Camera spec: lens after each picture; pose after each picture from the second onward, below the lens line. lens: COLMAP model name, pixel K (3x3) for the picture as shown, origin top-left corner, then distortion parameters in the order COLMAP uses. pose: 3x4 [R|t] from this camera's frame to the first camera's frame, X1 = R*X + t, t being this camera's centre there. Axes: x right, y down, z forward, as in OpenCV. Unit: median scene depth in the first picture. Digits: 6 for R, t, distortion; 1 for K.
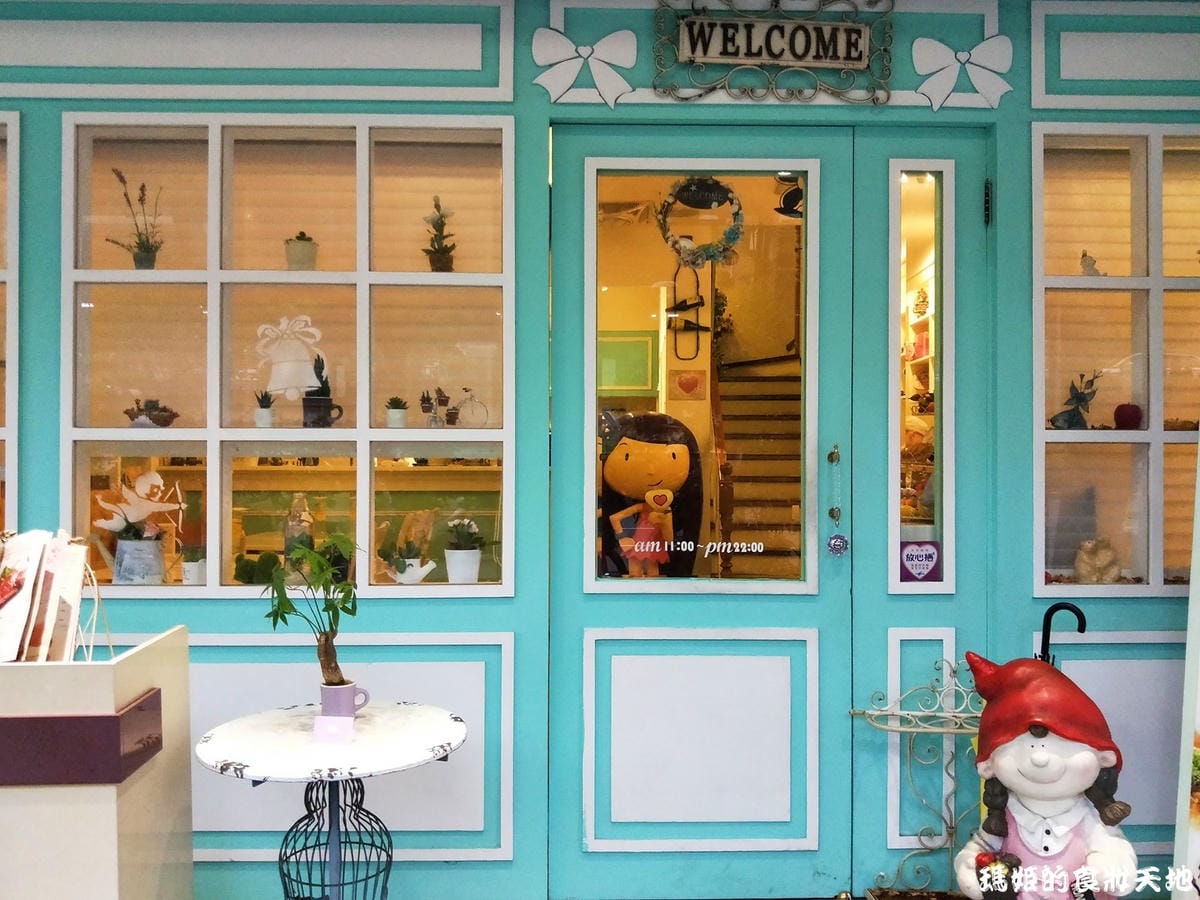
lens RADIAL K [[1054.0, 0, 600.0], [0, 1054.0, 450.0], [0, 0, 1]] dist [-0.037119, 0.028517]
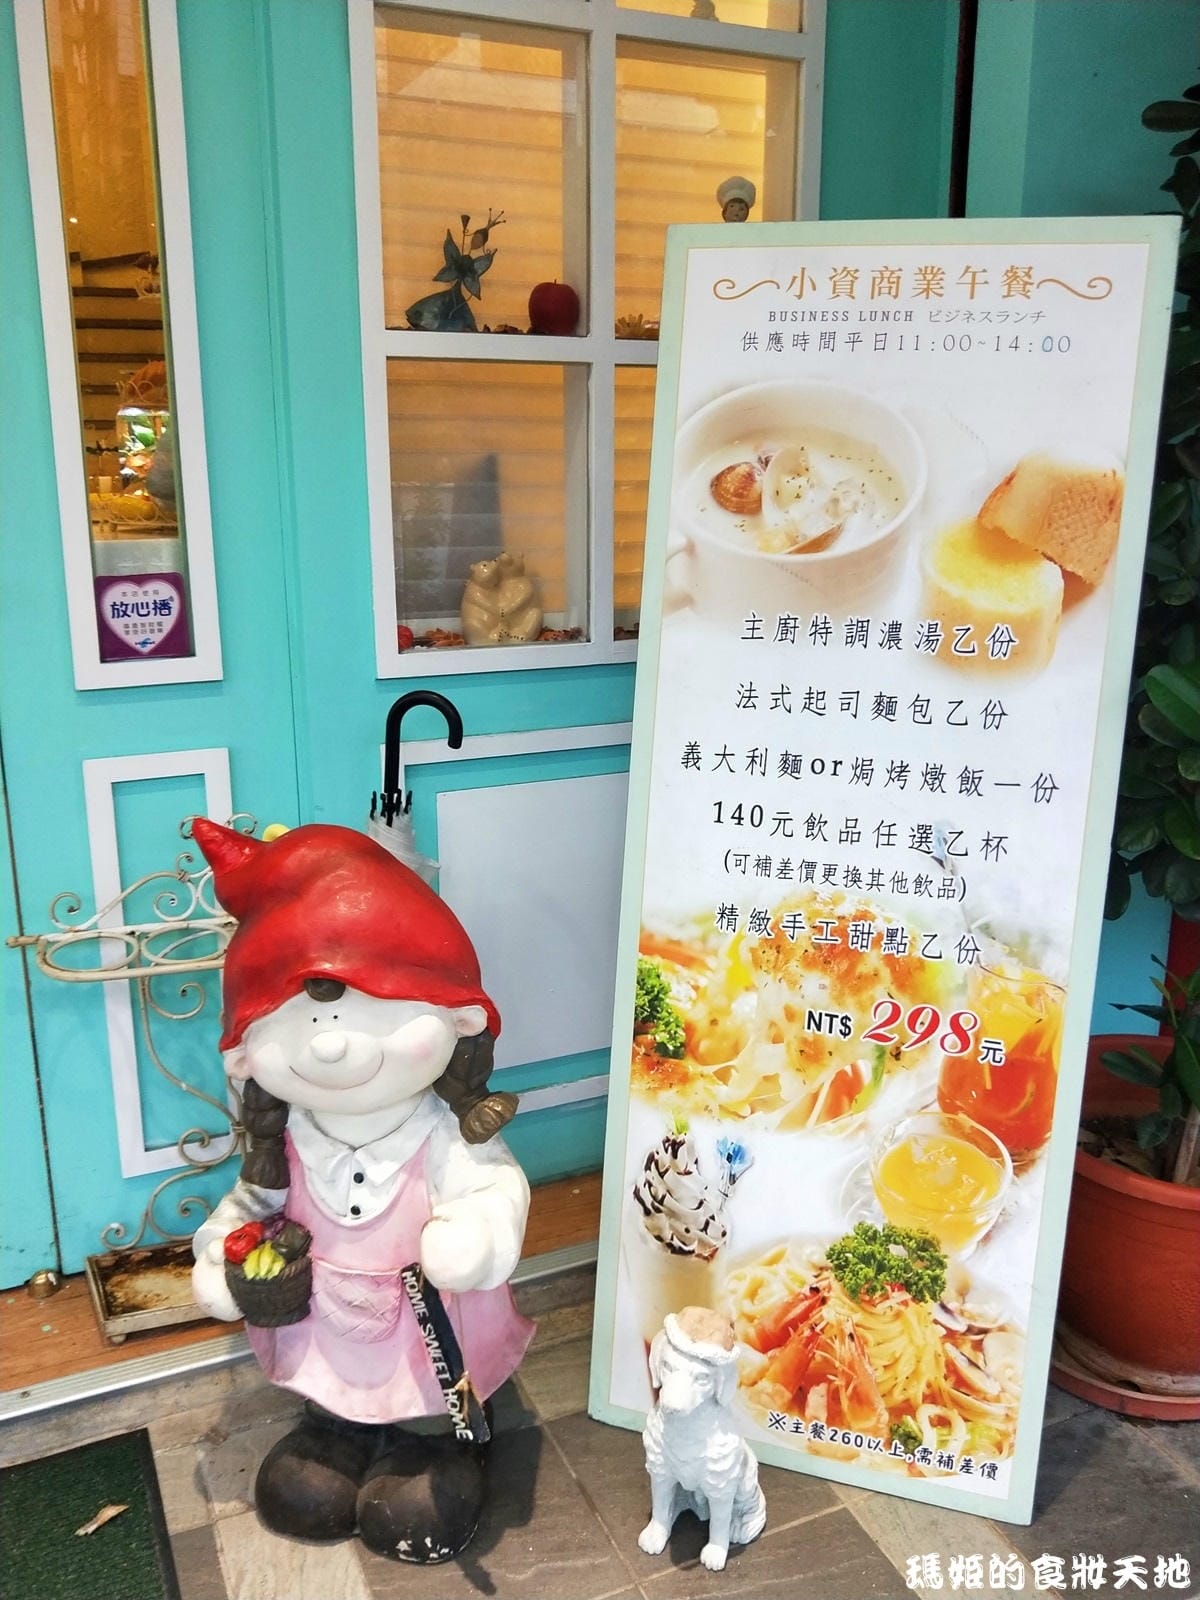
lens RADIAL K [[1385.0, 0, 600.0], [0, 1385.0, 800.0], [0, 0, 1]] dist [0.110746, -0.433215]
pose [[0.914524, -0.101095, 0.391697, 0.241404], [-0.003525, 0.966242, 0.257611, 0.023420], [-0.404517, -0.236972, 0.883295, 0.346148]]
